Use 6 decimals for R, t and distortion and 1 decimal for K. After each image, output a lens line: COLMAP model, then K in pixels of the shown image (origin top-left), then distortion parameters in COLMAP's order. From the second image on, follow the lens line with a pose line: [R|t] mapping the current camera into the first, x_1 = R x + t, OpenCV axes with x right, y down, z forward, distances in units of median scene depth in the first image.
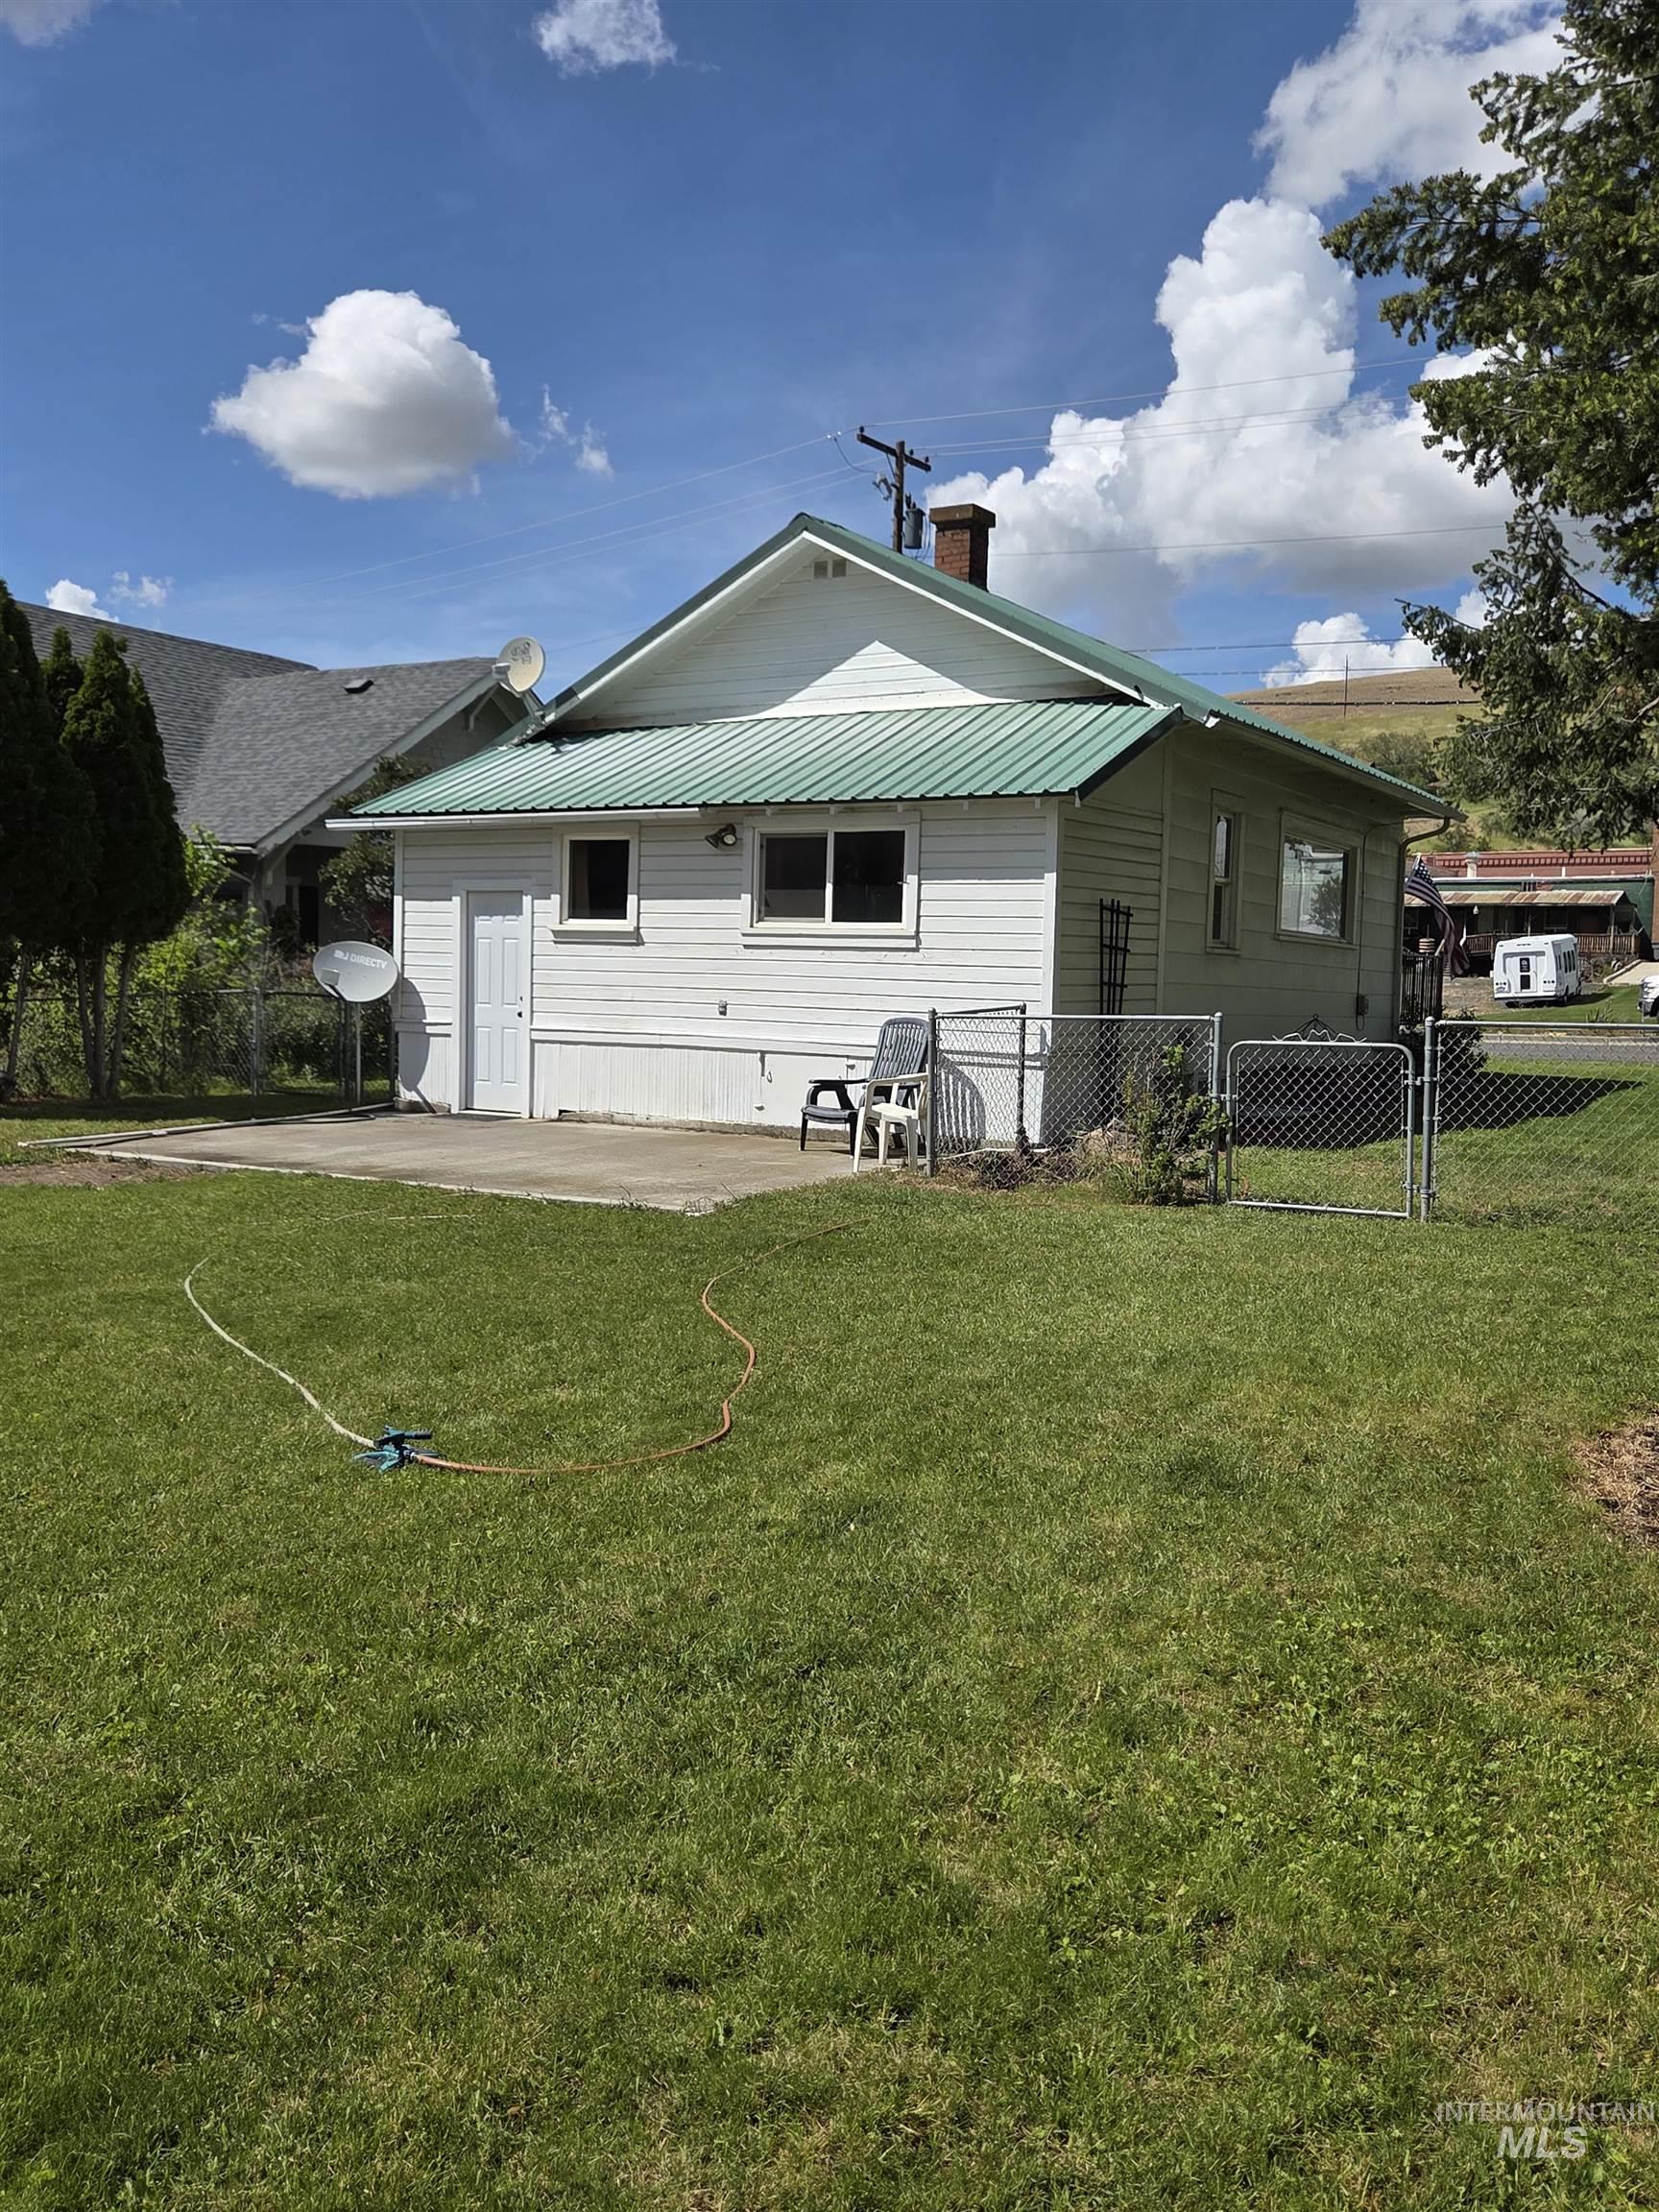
lens RADIAL K [[1801.6, 0, 816.3], [0, 1801.6, 1126.7], [0, 0, 1]] dist [0.068006, -0.066231]
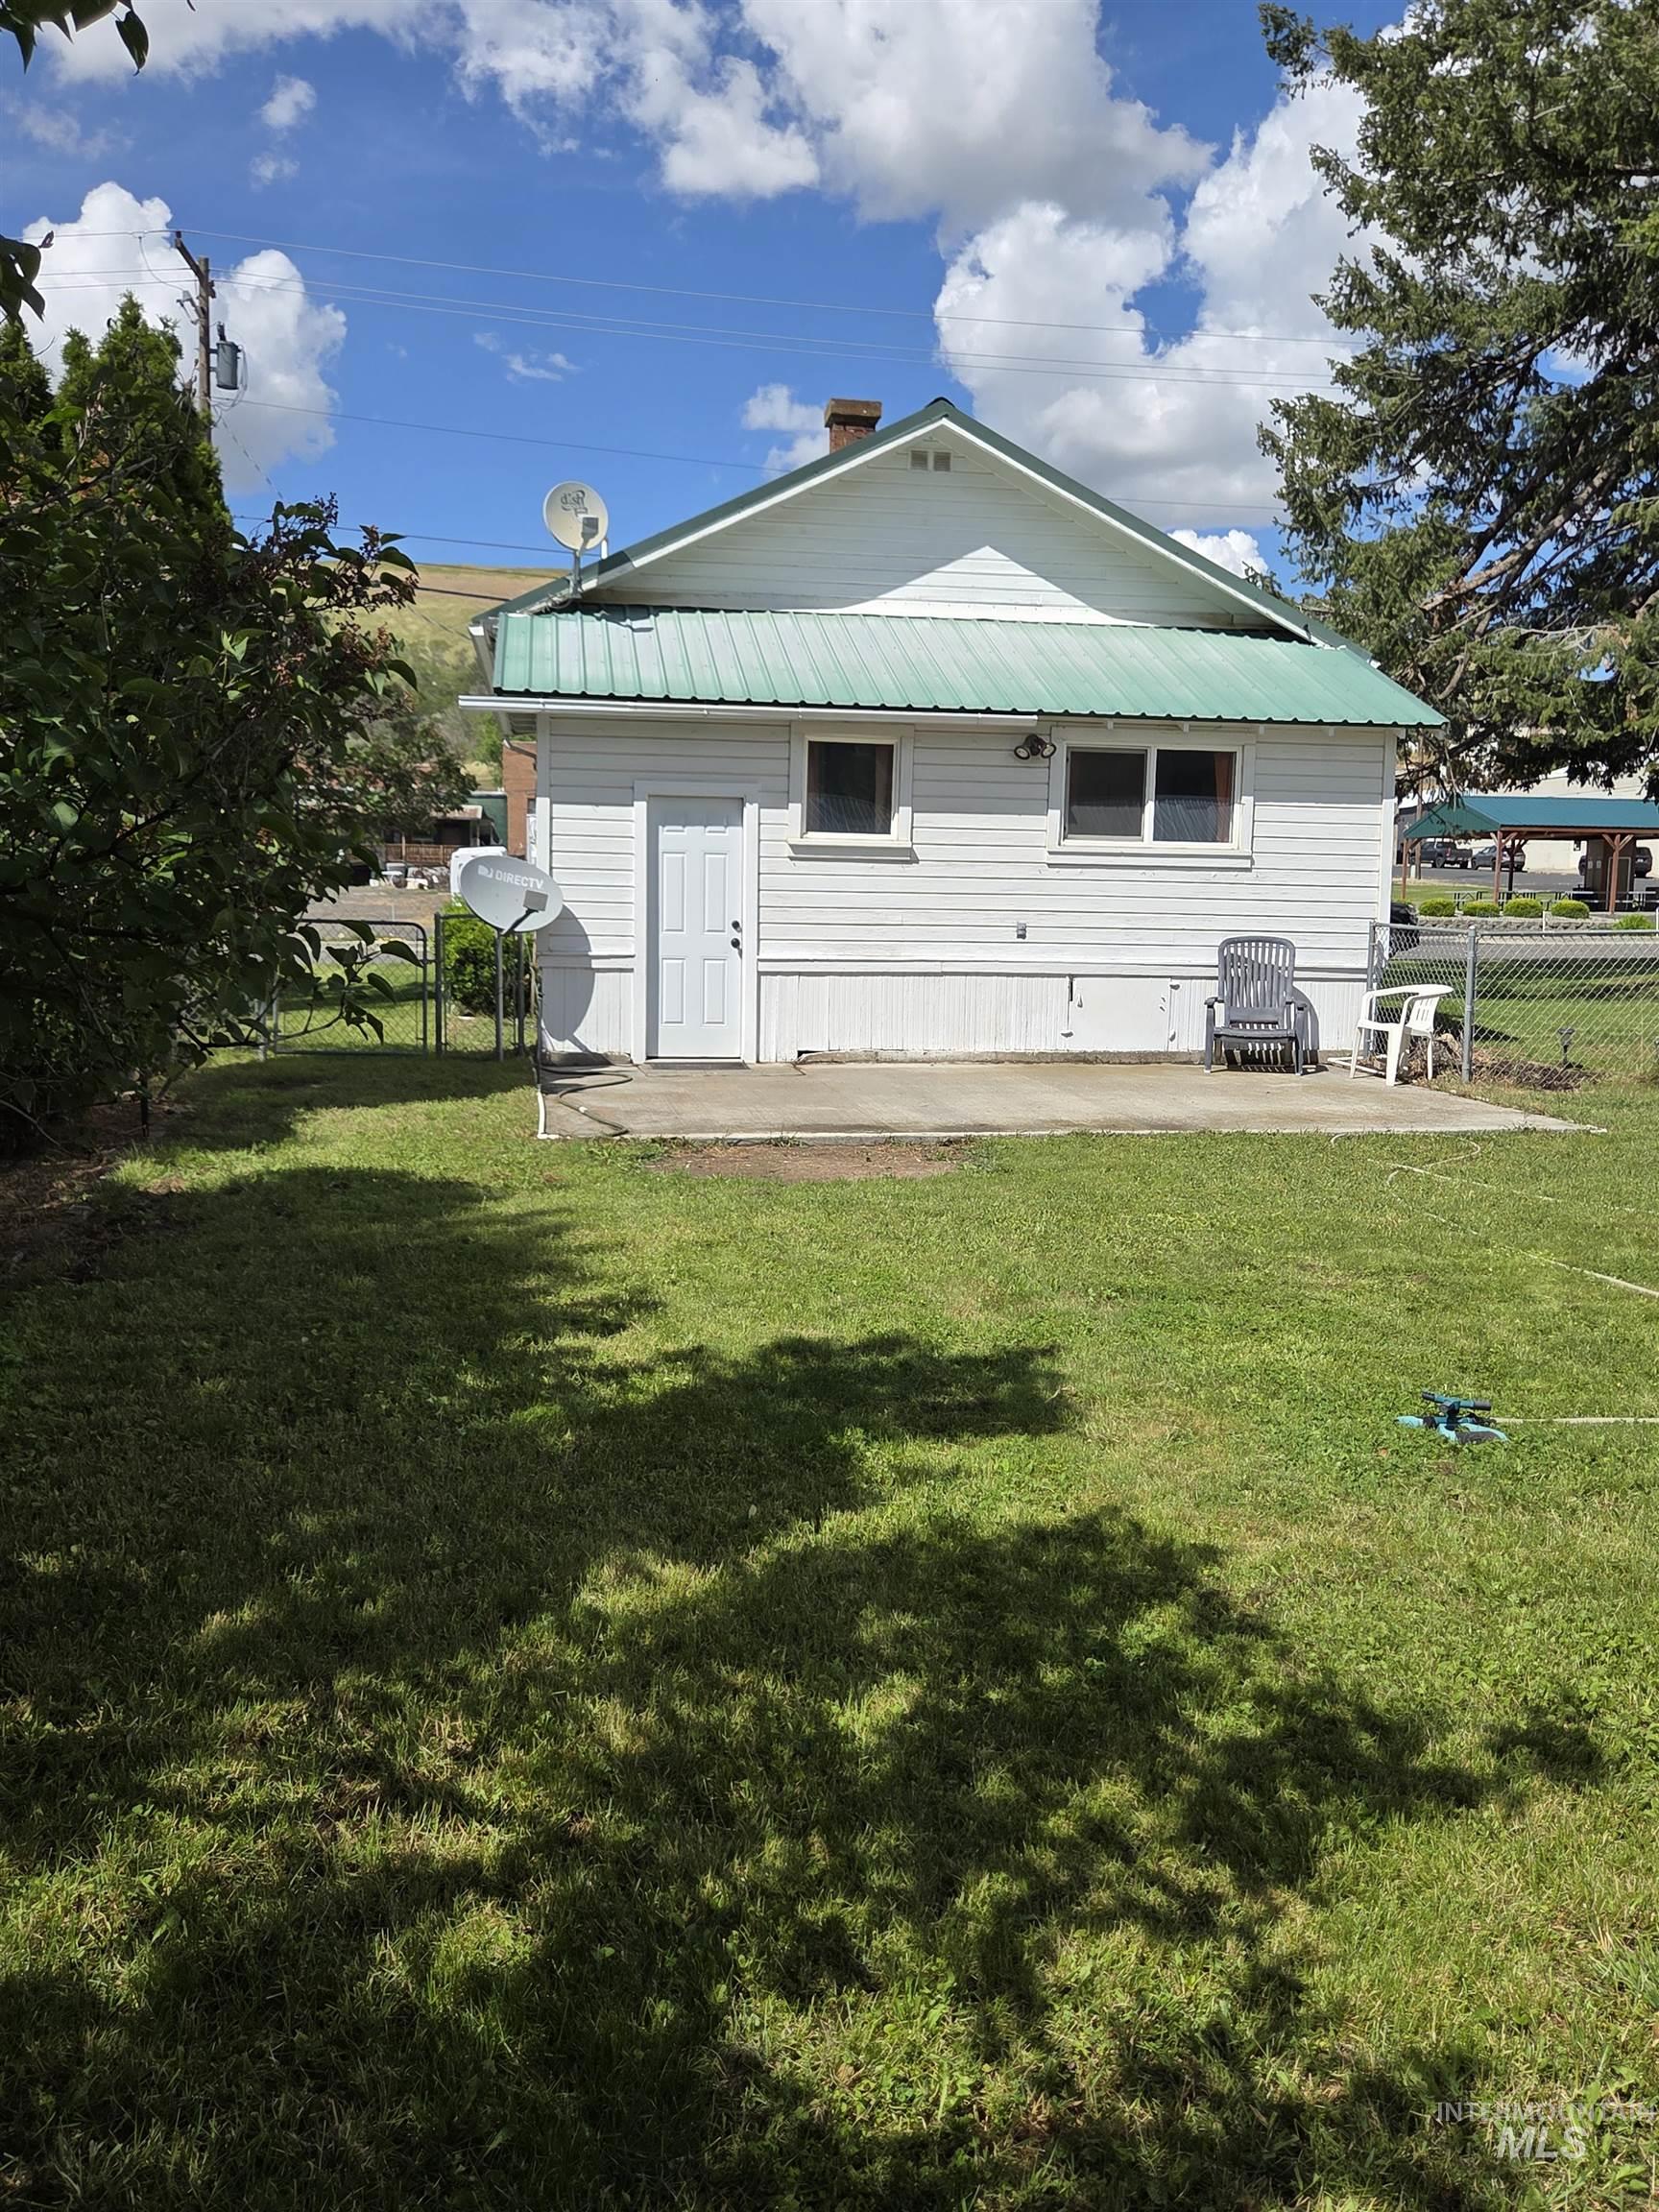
lens RADIAL K [[1801.6, 0, 830.9], [0, 1801.6, 1124.5], [0, 0, 1]] dist [0.068006, -0.066231]
pose [[0.757143, -0.087593, 0.647350, -0.781410], [0.055235, 0.996005, 0.070166, -0.038158], [-0.650910, -0.017369, 0.758956, 0.360410]]
